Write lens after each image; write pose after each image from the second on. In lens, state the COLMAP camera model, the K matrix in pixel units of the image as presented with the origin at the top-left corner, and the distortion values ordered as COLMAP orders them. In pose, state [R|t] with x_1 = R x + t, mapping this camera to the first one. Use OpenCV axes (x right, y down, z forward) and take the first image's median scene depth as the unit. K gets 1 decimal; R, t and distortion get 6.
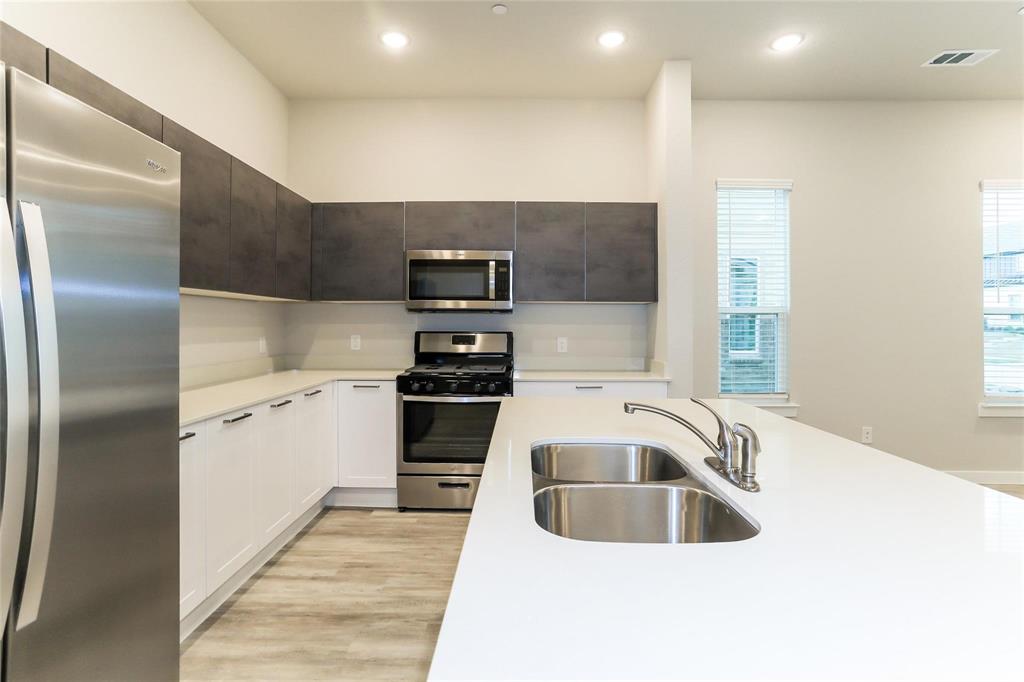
lens RADIAL K [[516.2, 0, 515.1], [0, 516.2, 310.5], [0, 0, 1]] dist [-0.001073, 0.000834]
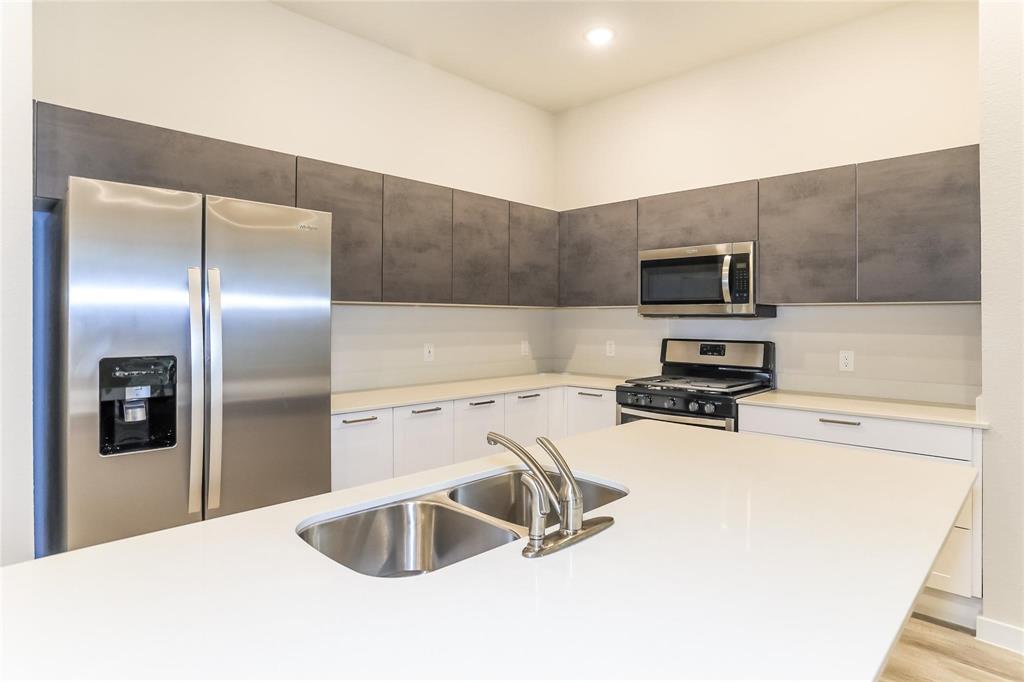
lens RADIAL K [[572.8, 0, 512.8], [0, 572.8, 317.4], [0, 0, 1]] dist [0.002710, 0.001441]
pose [[0.737413, -0.002695, -0.675436, 0.319939], [0.016021, 0.999780, 0.013502, -0.015308], [0.675252, -0.020778, 0.737295, 0.091286]]
